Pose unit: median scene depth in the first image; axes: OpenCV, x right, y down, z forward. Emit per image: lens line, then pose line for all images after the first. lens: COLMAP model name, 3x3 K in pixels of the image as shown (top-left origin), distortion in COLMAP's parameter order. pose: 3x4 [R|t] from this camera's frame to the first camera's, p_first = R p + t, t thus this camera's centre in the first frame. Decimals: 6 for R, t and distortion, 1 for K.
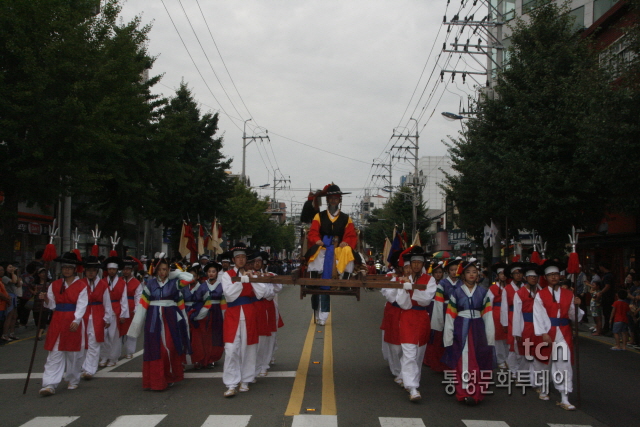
lens RADIAL K [[696.4, 0, 319.9], [0, 696.4, 223.7], [0, 0, 1]] dist [-0.087102, 0.412547]
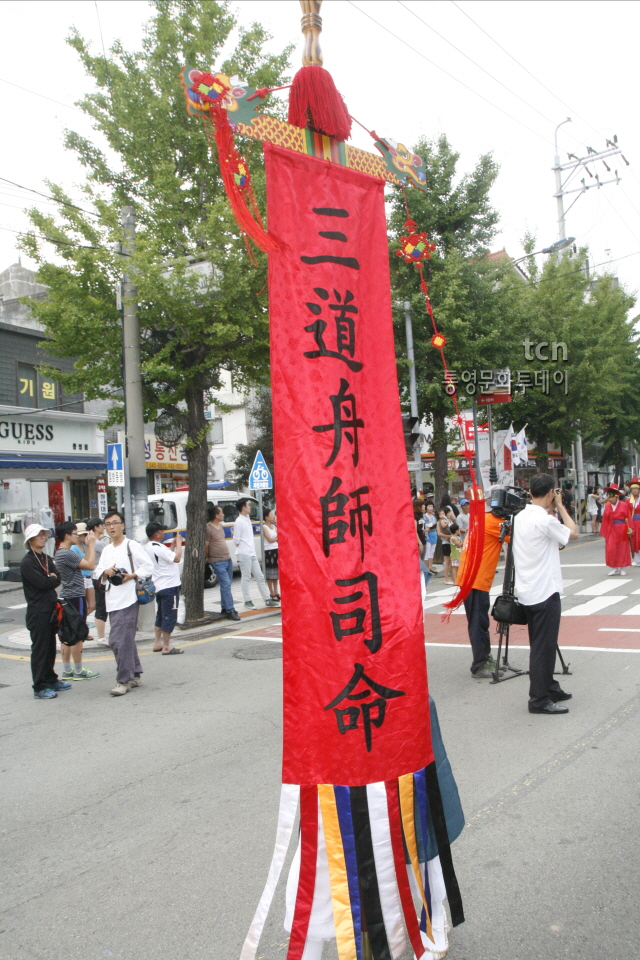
lens RADIAL K [[784.5, 0, 320.0], [0, 784.5, 480.0], [0, 0, 1]] dist [-0.175969, 0.163671]
pose [[0.805447, -0.066603, -0.588914, 0.020835], [0.091035, 0.995777, 0.011889, -0.007656], [0.585635, -0.063188, 0.808108, -0.131792]]
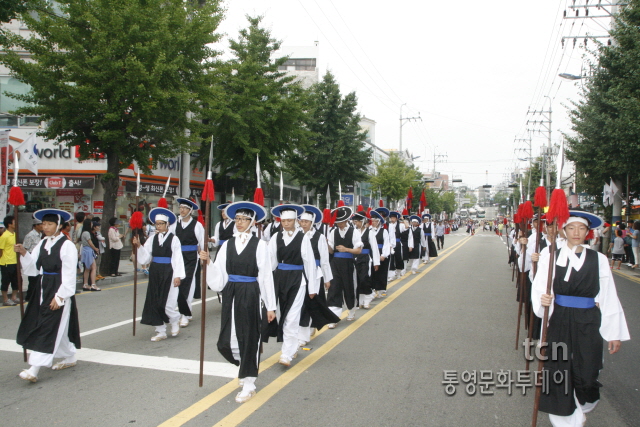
lens RADIAL K [[523.0, 0, 316.9], [0, 523.0, 225.3], [0, 0, 1]] dist [-0.175969, 0.163671]
pose [[0.951331, 0.004843, -0.308132, 0.038922], [0.014157, 0.998134, 0.059399, 0.007264], [0.307845, -0.060870, 0.949487, 0.105372]]
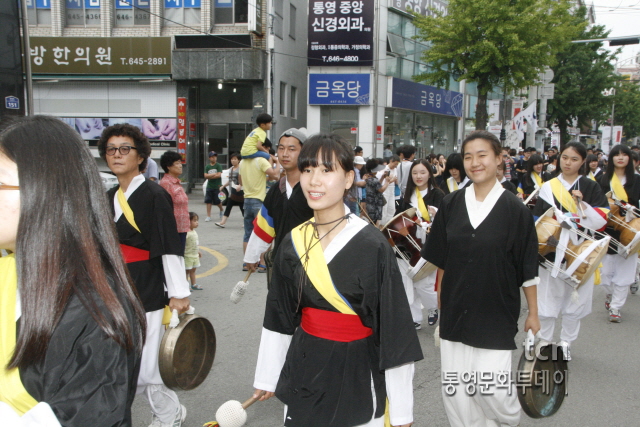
lens RADIAL K [[696.4, 0, 319.9], [0, 696.4, 223.7], [0, 0, 1]] dist [-0.087102, 0.412547]
pose [[0.869214, 0.059752, -0.490812, -0.006717], [0.017402, 0.988359, 0.151142, 0.037170], [0.494130, -0.139916, 0.858056, 0.666938]]
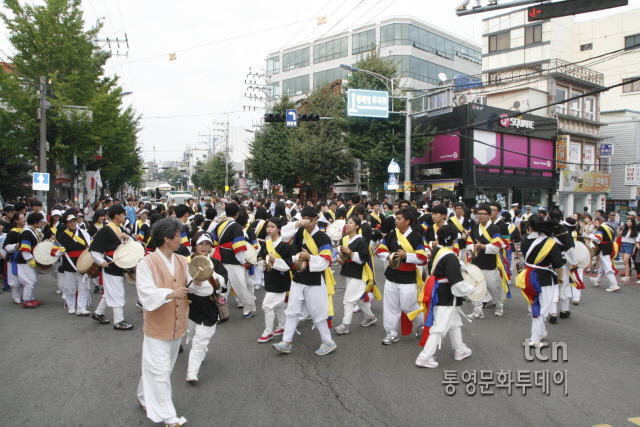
lens RADIAL K [[523.0, 0, 316.9], [0, 523.0, 225.3], [0, 0, 1]] dist [-0.175969, 0.163671]
pose [[0.948605, -0.030615, 0.314979, -0.079638], [-0.005844, 0.993445, 0.114161, -0.027160], [-0.316409, -0.110134, 0.942208, -0.391217]]
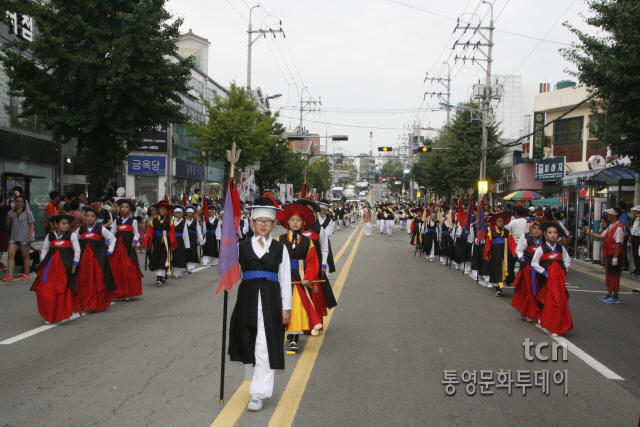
lens RADIAL K [[746.0, 0, 320.0], [0, 746.0, 213.5], [0, 0, 1]] dist [0.116826, 0.004396]
pose [[0.998221, 0.011867, -0.058431, 0.015814], [-0.007909, 0.997687, 0.067511, 0.015135], [0.059097, -0.066928, 0.996006, 0.260575]]
